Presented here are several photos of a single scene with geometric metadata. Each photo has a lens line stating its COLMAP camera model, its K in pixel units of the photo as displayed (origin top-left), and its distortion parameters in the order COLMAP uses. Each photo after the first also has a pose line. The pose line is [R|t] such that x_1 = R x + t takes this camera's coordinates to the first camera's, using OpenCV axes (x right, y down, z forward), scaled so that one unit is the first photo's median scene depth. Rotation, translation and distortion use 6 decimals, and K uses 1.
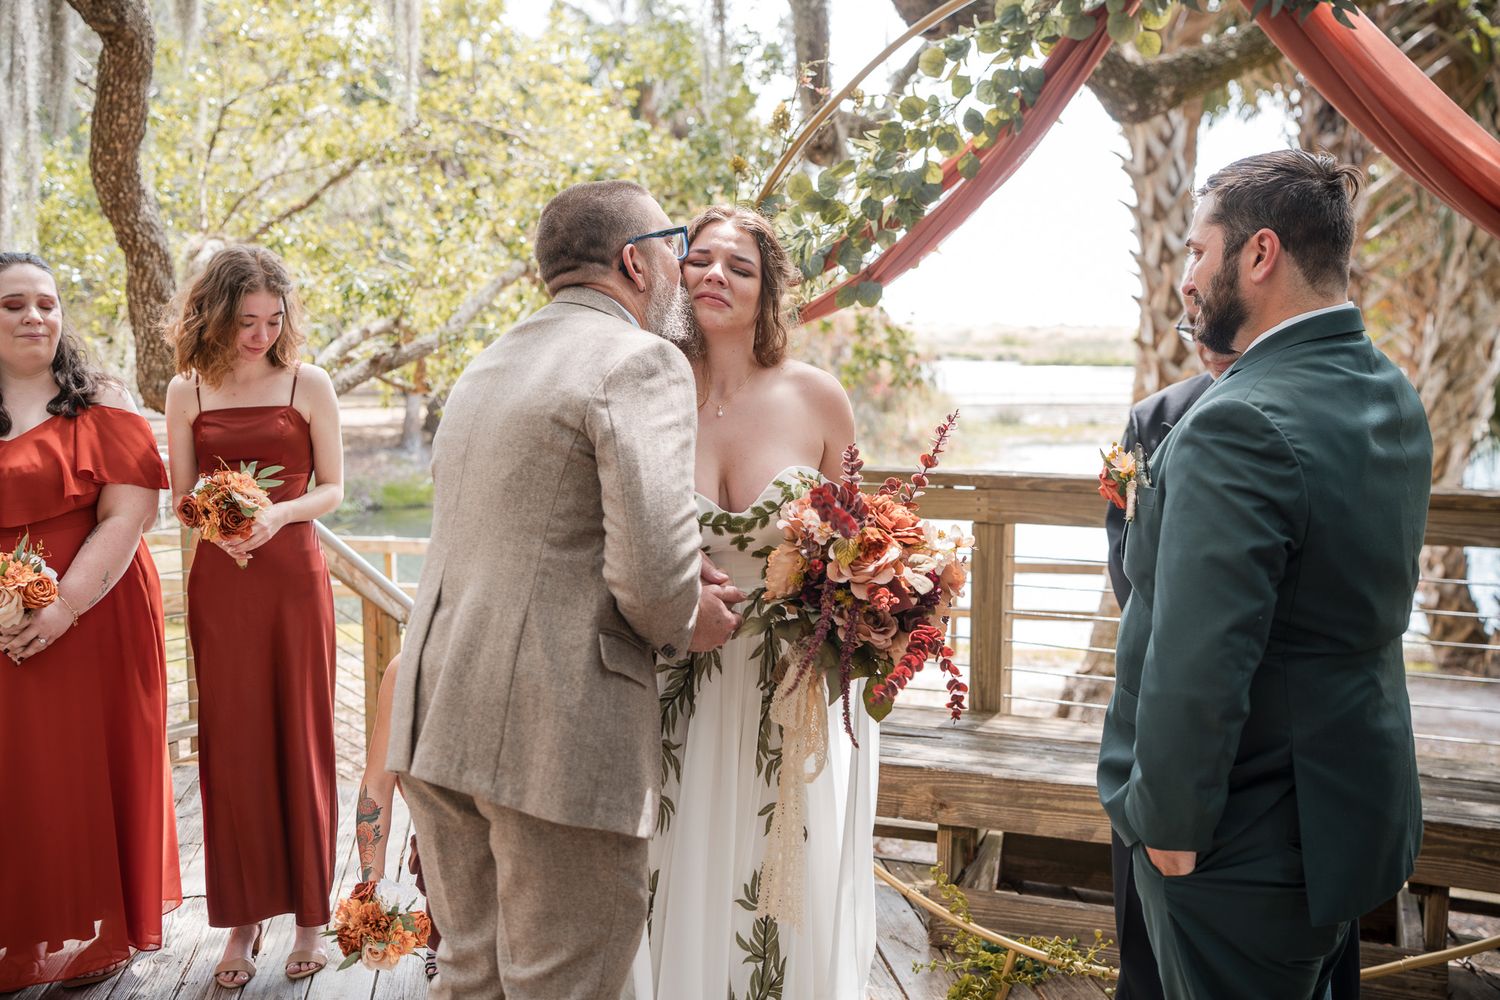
lens RADIAL K [[1503.4, 0, 746.1], [0, 1503.4, 507.9], [0, 0, 1]] dist [-0.020439, 0.000000]
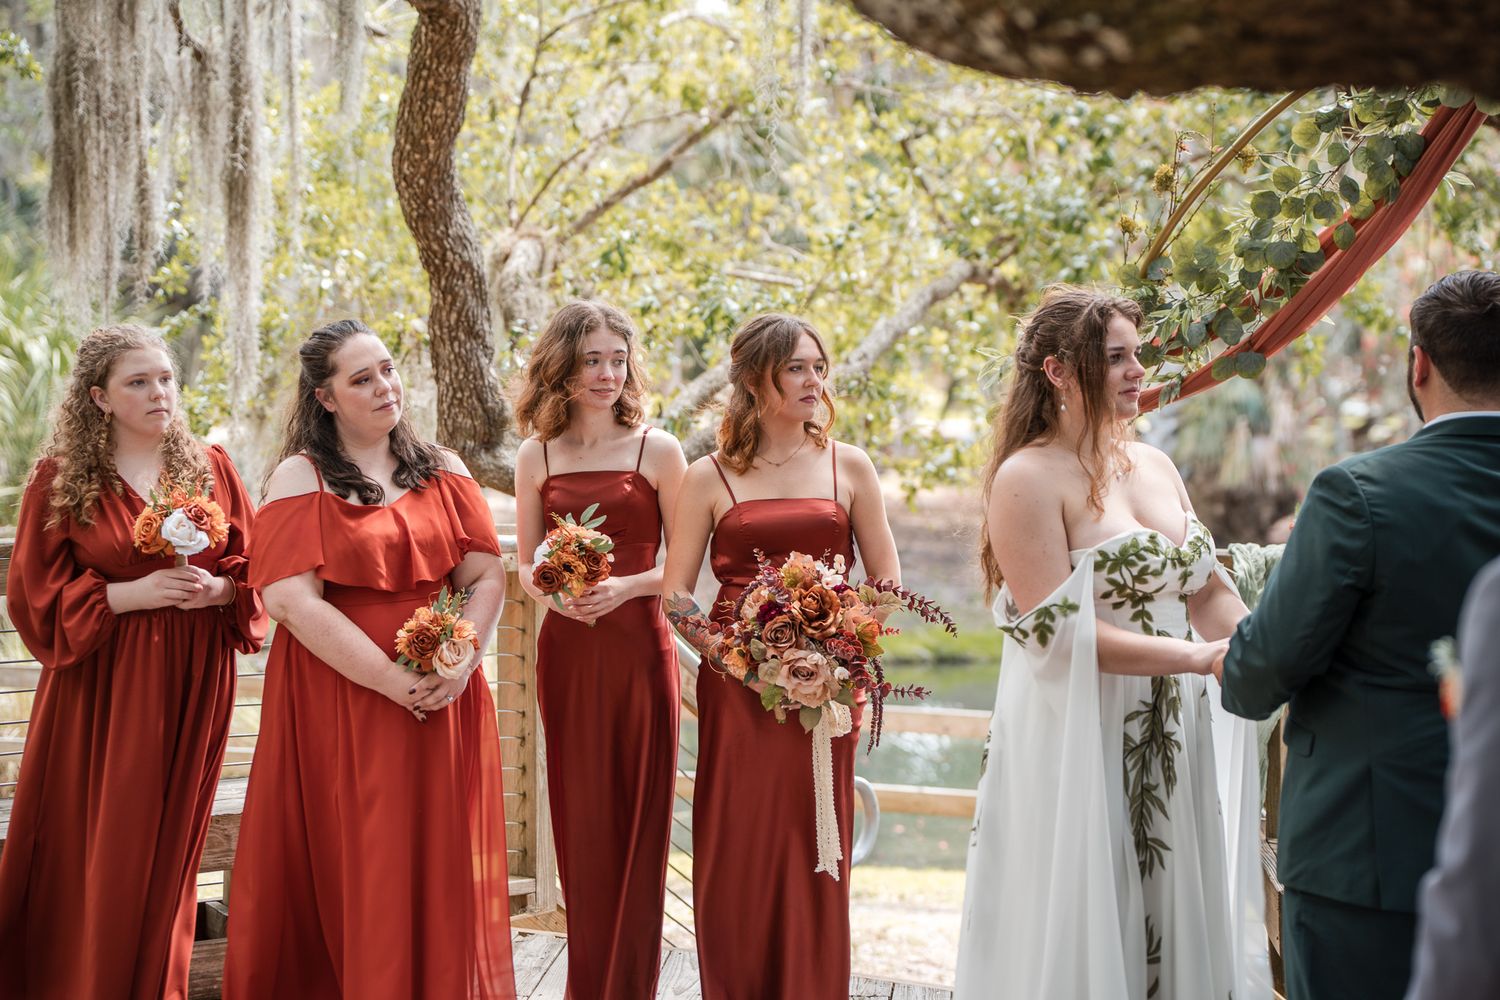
lens RADIAL K [[3304.5, 0, 748.4], [0, 3304.5, 499.0], [0, 0, 1]] dist [-0.088330, 0.000000]
pose [[0.970051, 0.013618, -0.242521, 0.160435], [-0.028403, 0.997937, -0.057569, 0.038541], [0.241237, 0.062733, 0.968437, -0.611228]]
